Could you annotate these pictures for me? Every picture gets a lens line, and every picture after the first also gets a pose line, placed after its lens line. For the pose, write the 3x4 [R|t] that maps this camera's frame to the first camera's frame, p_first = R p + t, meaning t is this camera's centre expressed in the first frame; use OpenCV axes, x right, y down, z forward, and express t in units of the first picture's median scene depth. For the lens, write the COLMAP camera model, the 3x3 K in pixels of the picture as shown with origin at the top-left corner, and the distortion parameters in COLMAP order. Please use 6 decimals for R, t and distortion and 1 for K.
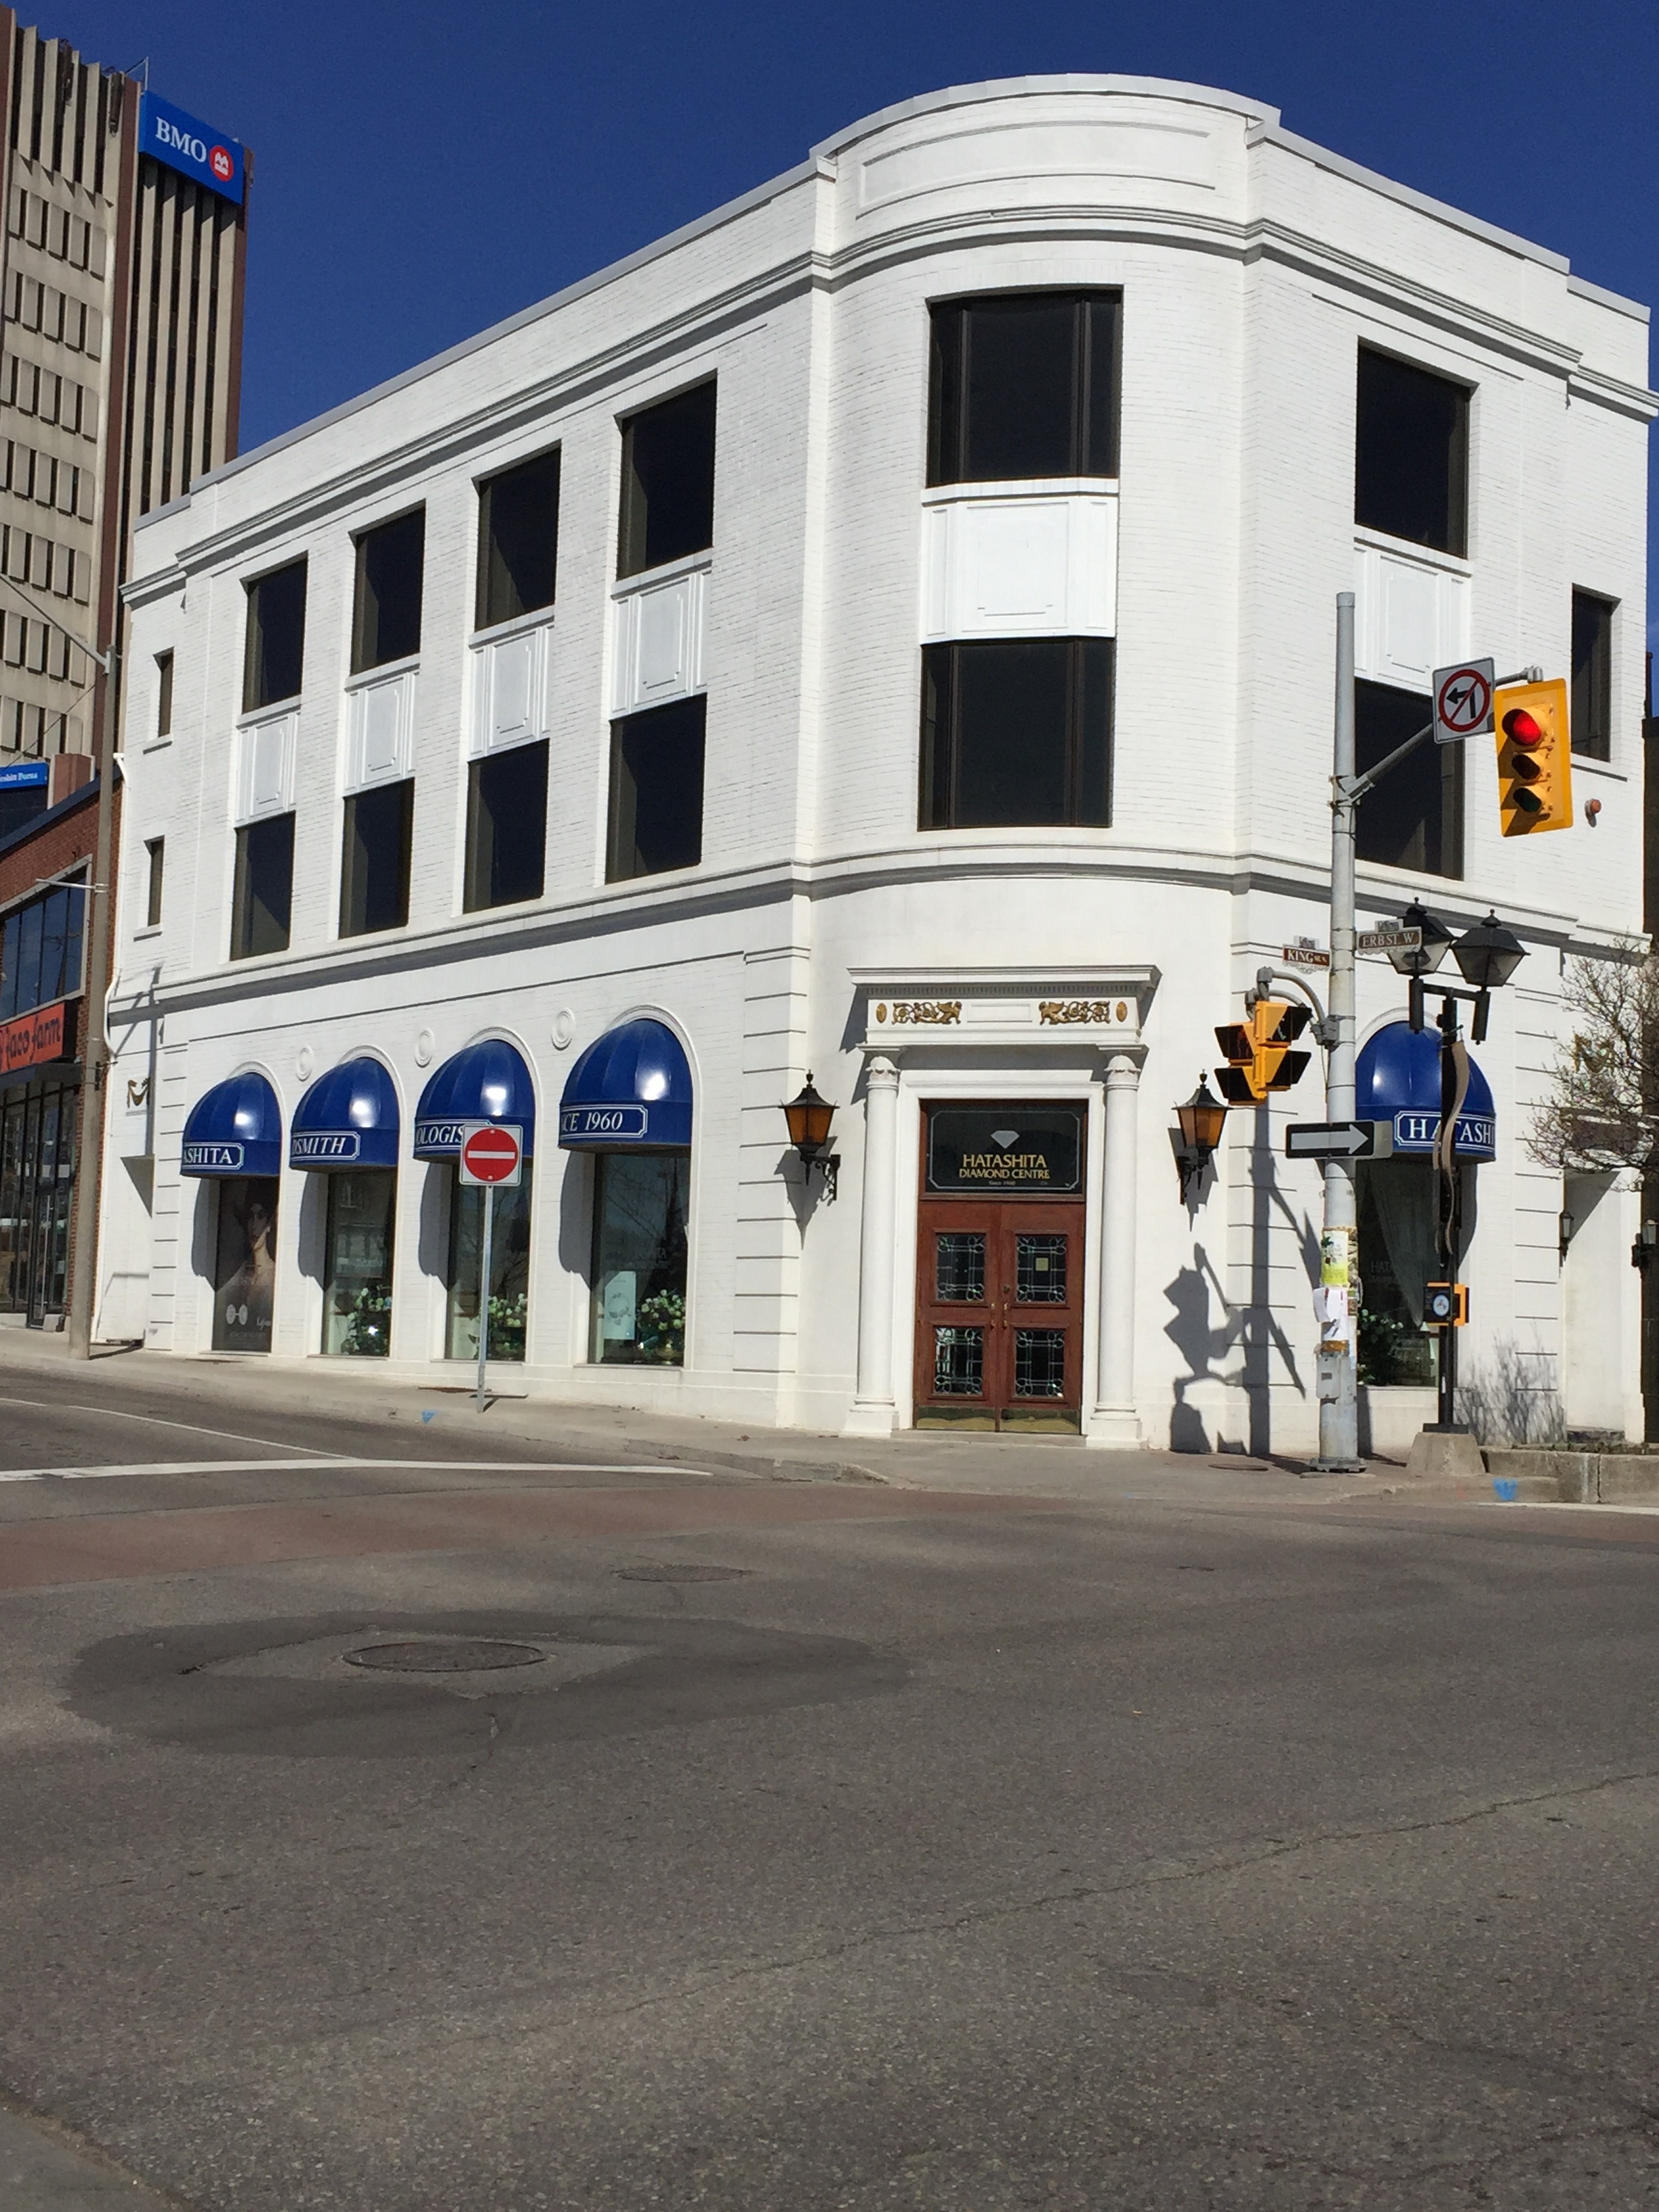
lens RADIAL K [[2648.8, 0, 829.5], [0, 2648.8, 1106.0], [0, 0, 1]] dist [0.101025, -0.016377]
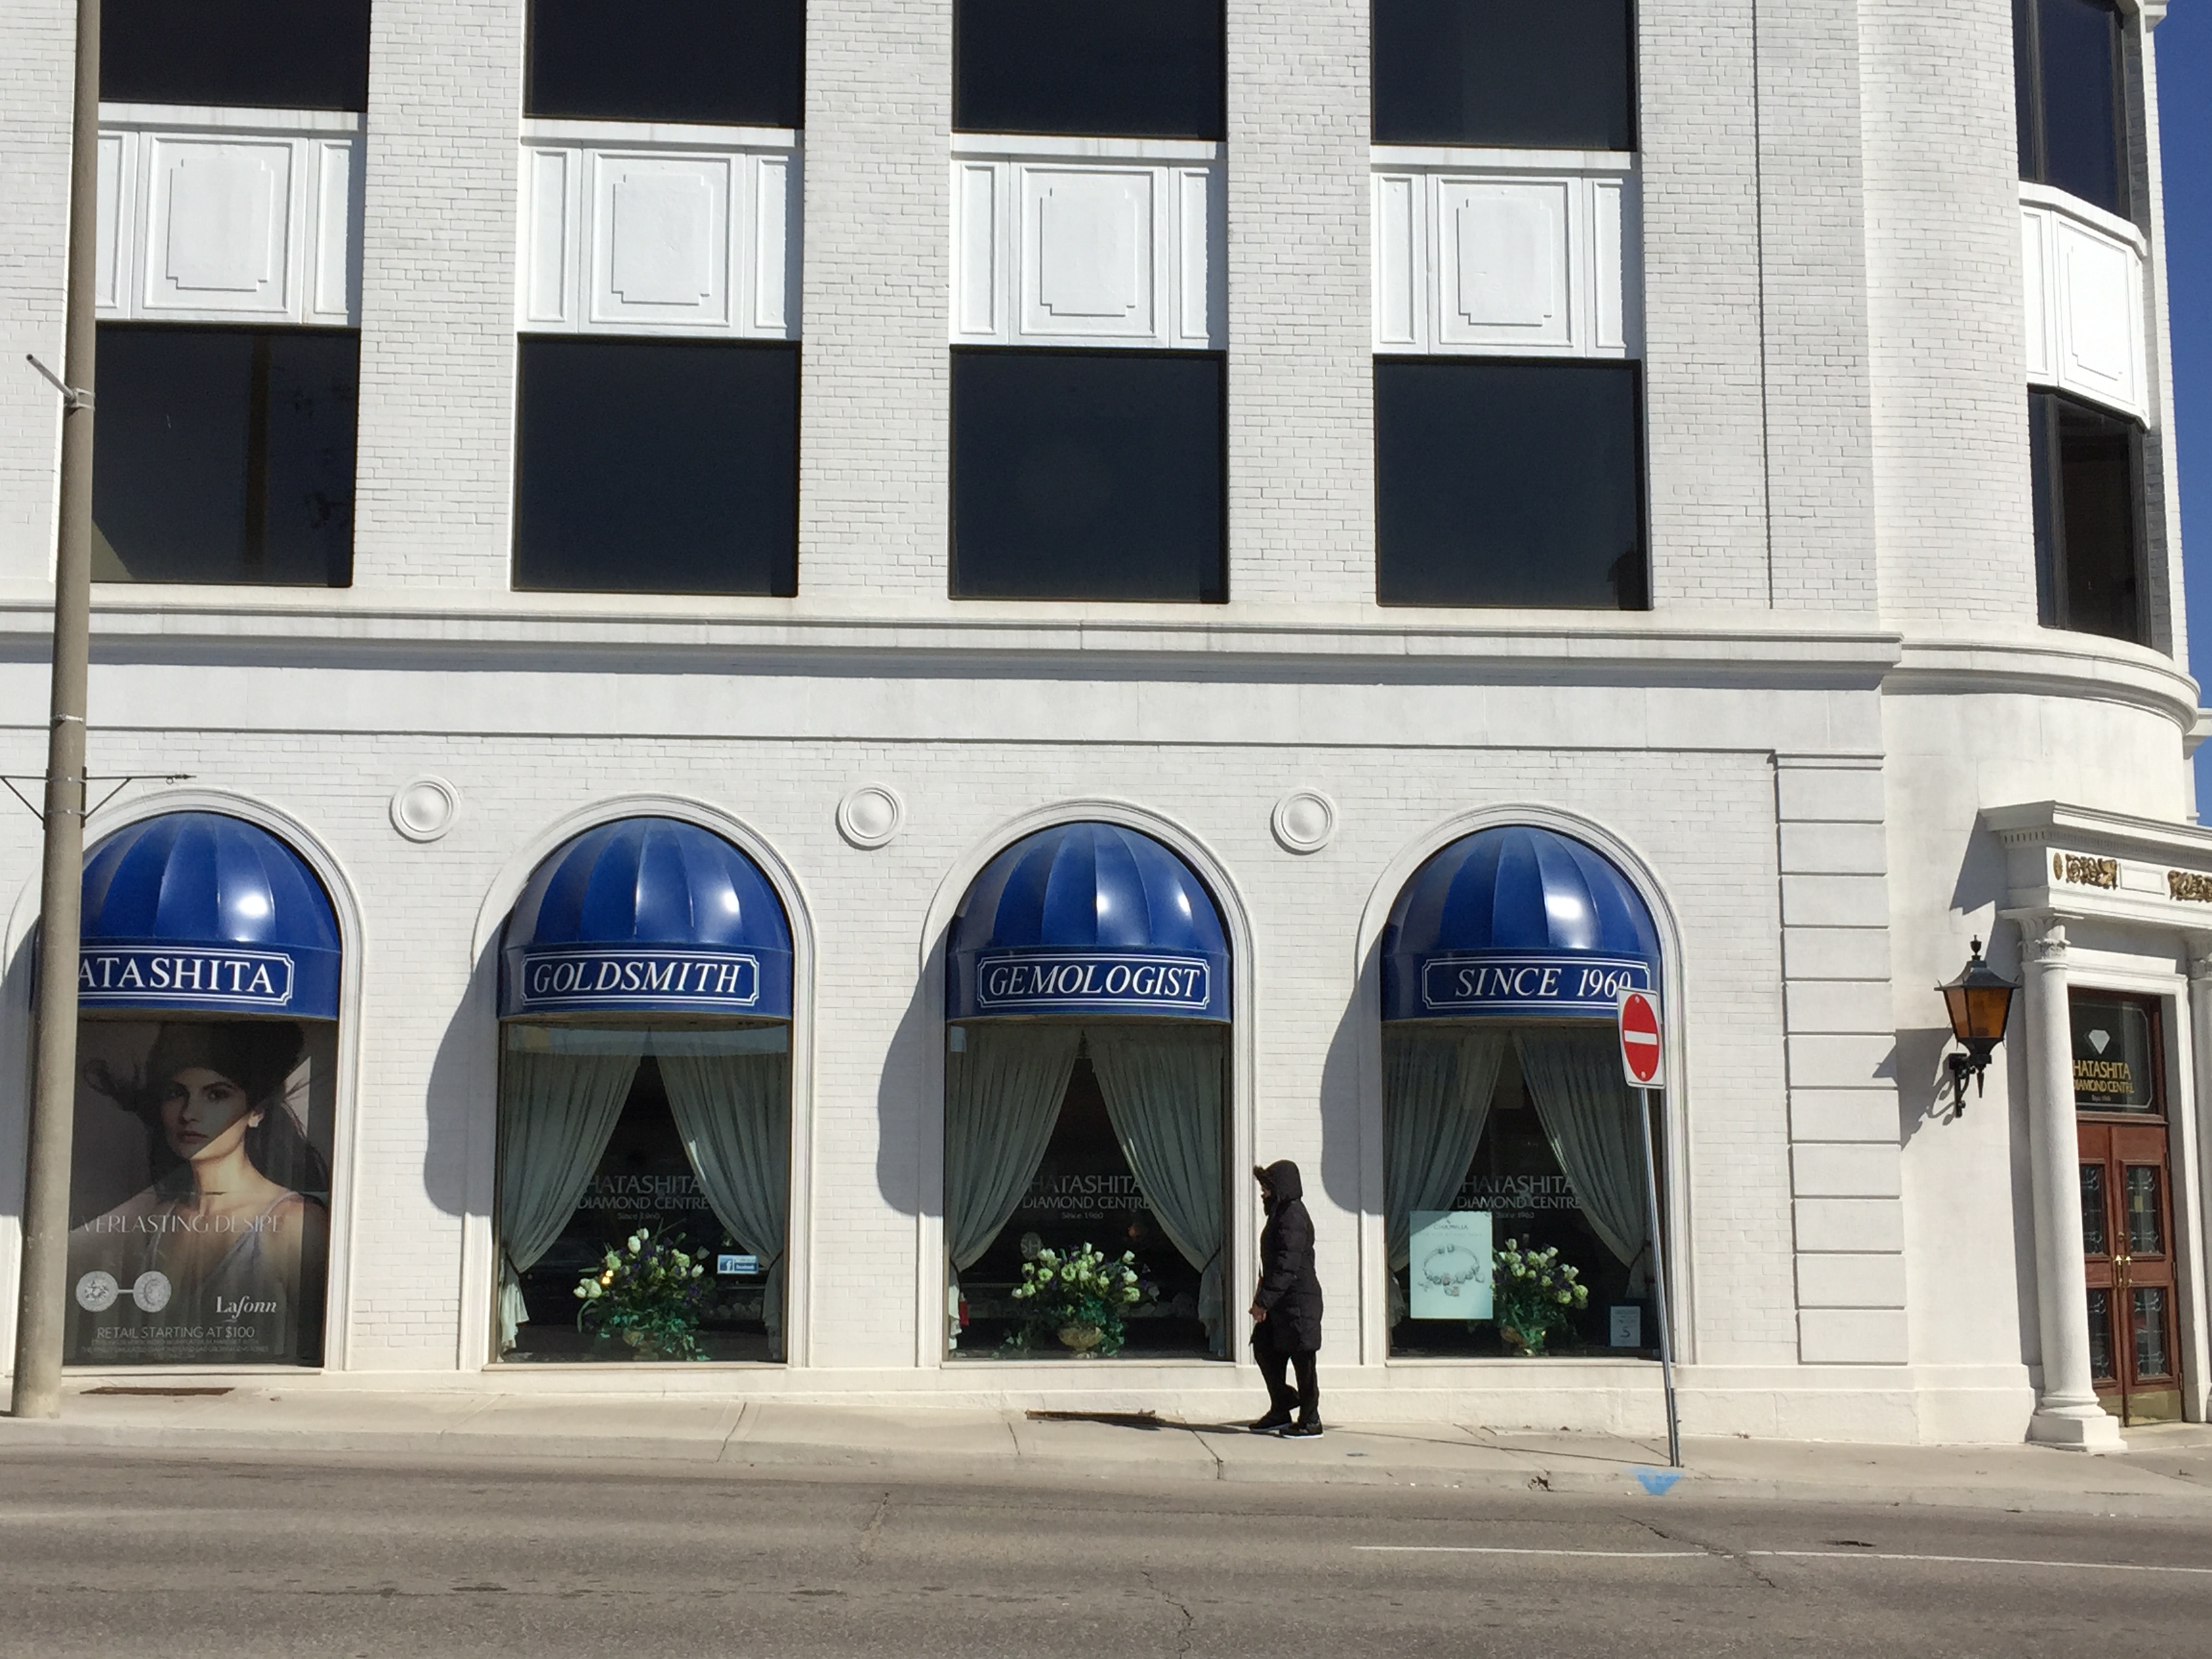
lens RADIAL K [[2648.8, 0, 1106.0], [0, 2648.8, 829.5], [0, 0, 1]] dist [0.101025, -0.016377]
pose [[0.581145, 0.083609, 0.809494, -0.723996], [-0.060655, 0.996392, -0.059367, 0.014779], [-0.811537, -0.014599, 0.584119, 0.759885]]
